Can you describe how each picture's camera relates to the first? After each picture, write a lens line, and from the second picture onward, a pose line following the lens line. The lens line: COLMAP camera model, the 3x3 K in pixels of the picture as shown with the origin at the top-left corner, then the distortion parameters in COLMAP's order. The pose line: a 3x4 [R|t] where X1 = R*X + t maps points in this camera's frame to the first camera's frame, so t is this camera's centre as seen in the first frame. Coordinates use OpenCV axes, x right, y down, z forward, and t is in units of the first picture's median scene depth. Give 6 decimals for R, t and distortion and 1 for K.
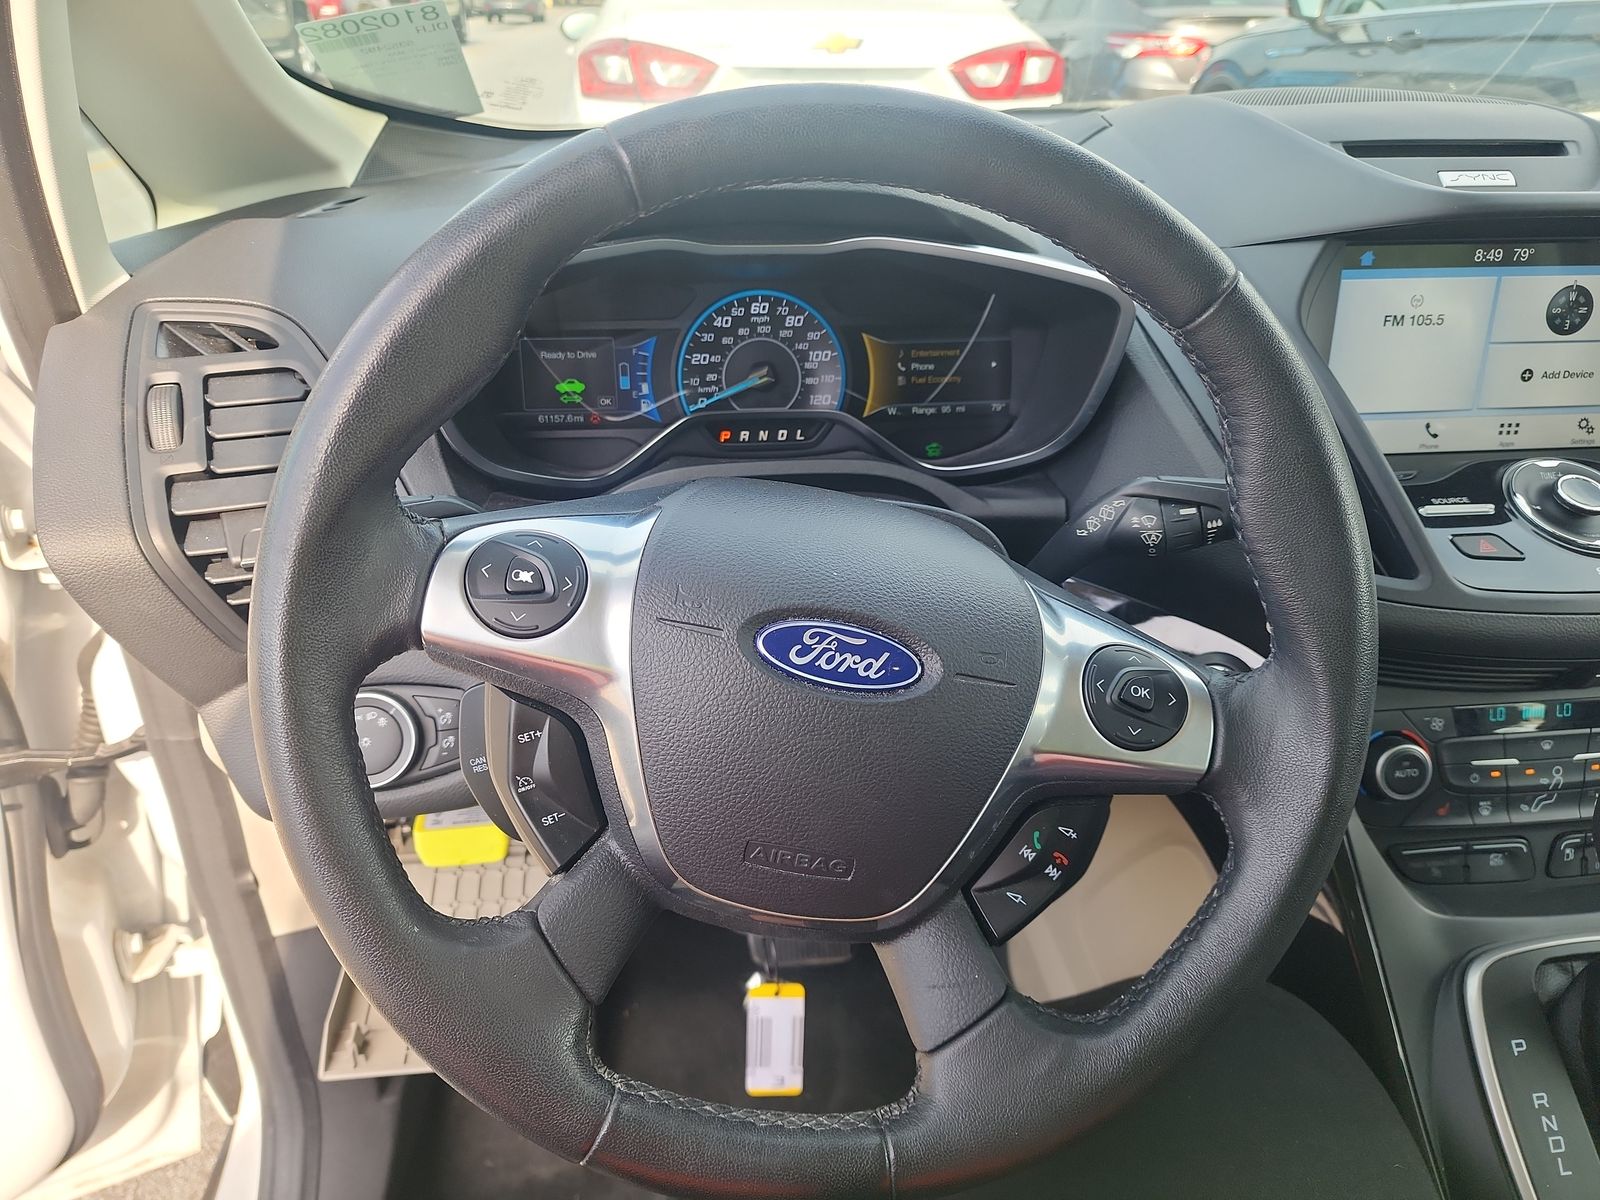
lens RADIAL K [[1058.5, 0, 800.0], [0, 1058.5, 600.0], [0, 0, 1]] dist [0.056151, -0.045509]
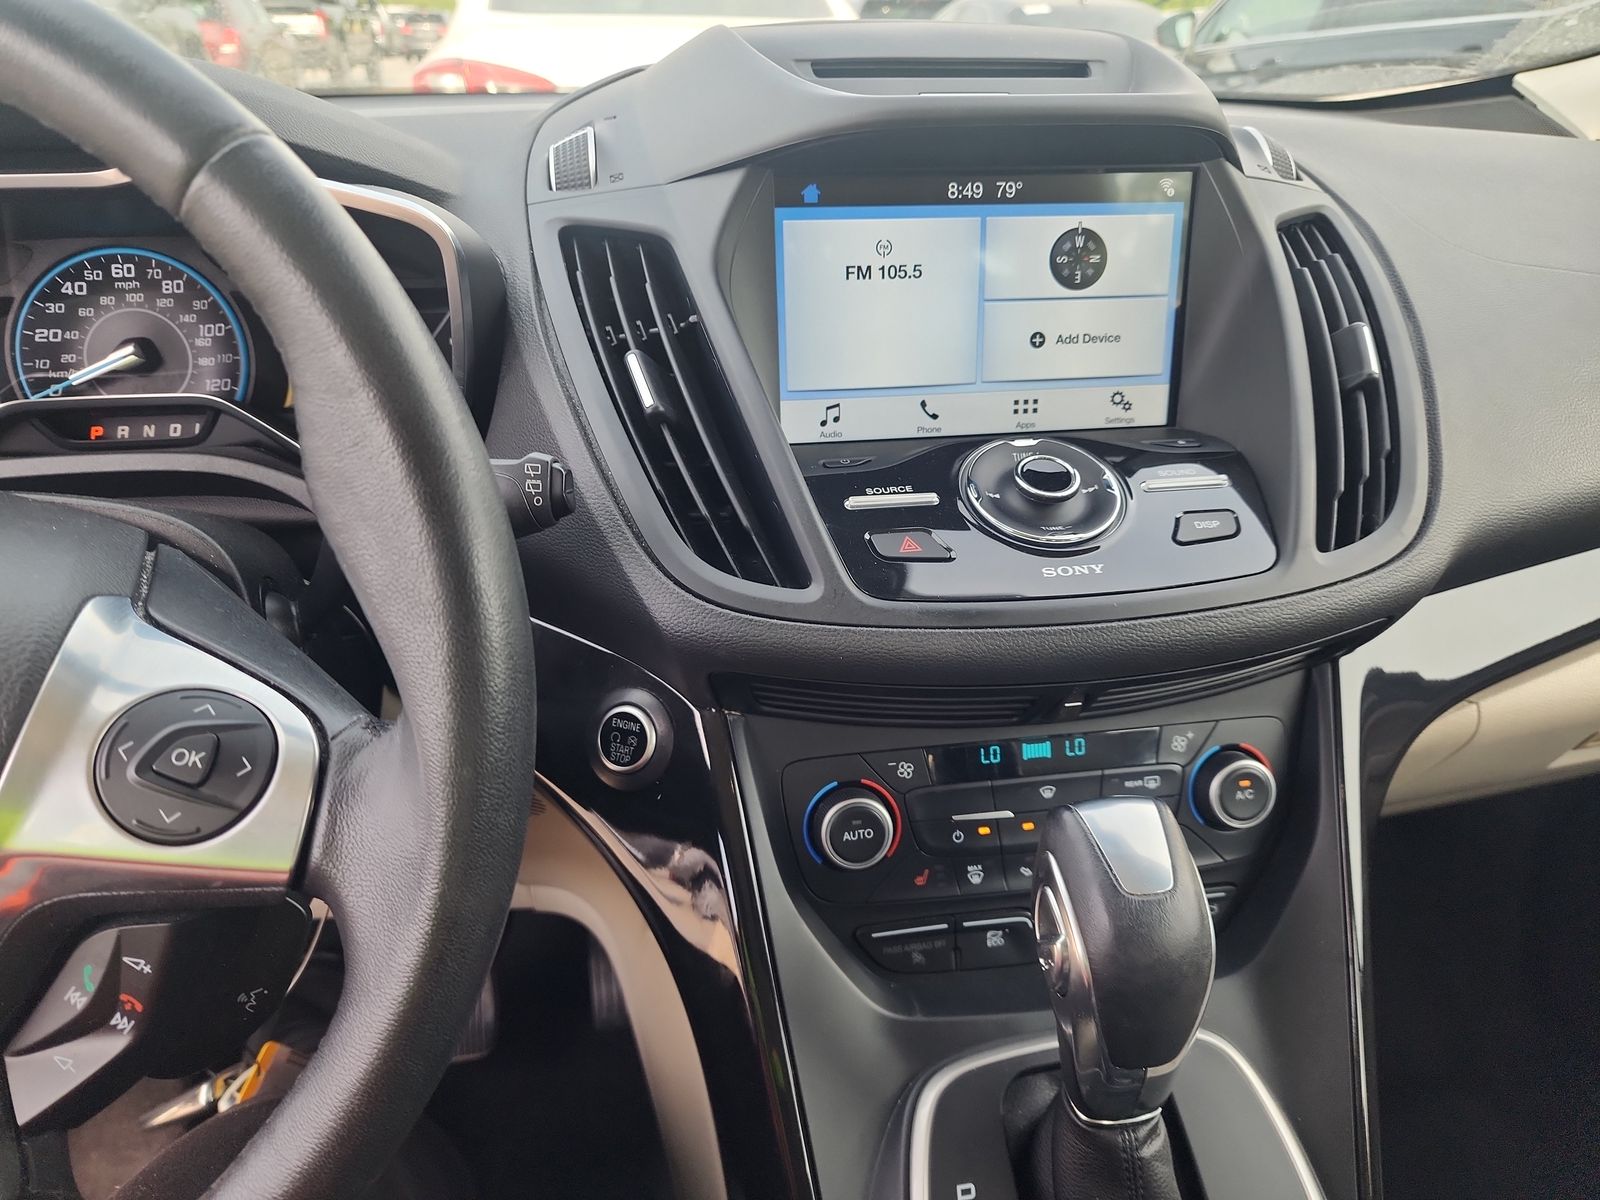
lens RADIAL K [[1058.8, 0, 792.5], [0, 1058.8, 610.5], [0, 0, 1]] dist [0.050313, -0.051778]
pose [[0.998860, -0.025812, 0.040153, 0.422207], [0.026845, 0.999317, -0.025399, 0.012665], [-0.039470, 0.026448, 0.998871, 0.187407]]
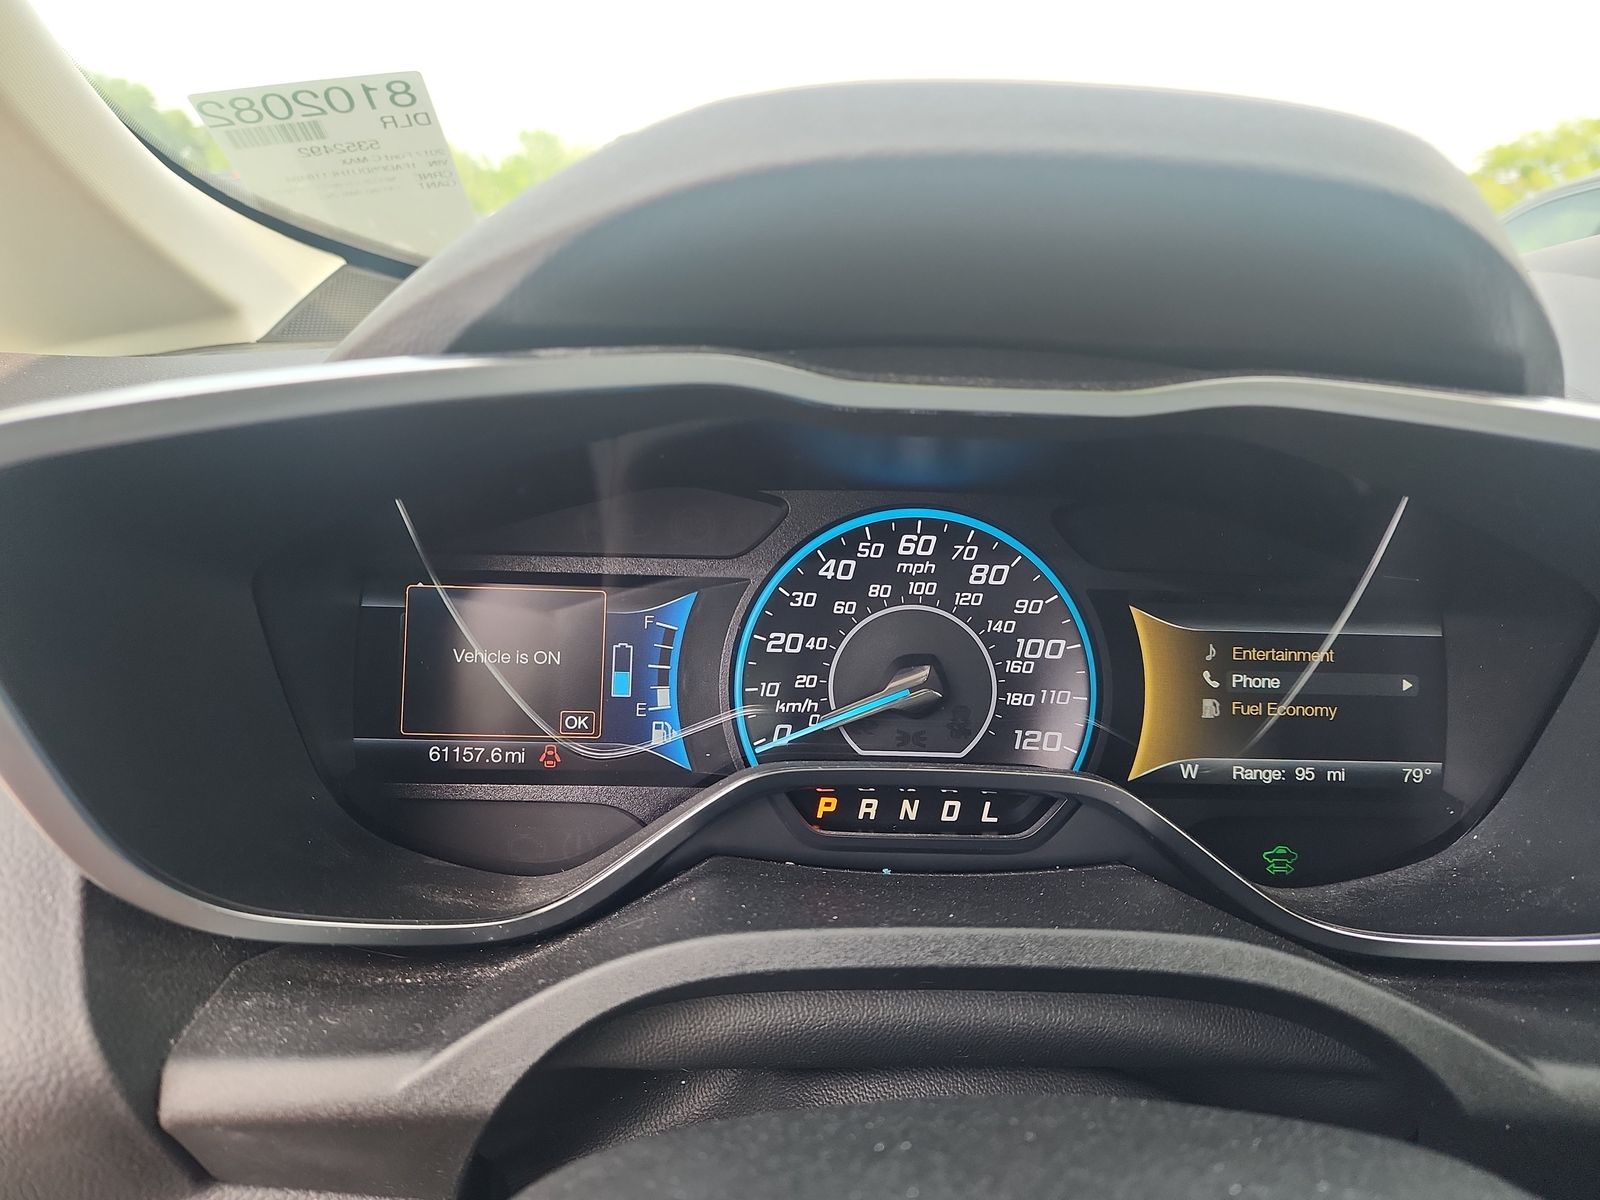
lens RADIAL K [[1058.5, 0, 800.0], [0, 1058.5, 600.0], [0, 0, 1]] dist [0.056151, -0.045509]
pose [[0.996811, 0.049299, -0.062755, -0.059098], [-0.062453, 0.971456, -0.228851, -0.138973], [0.049682, 0.232040, 0.971437, 0.542329]]
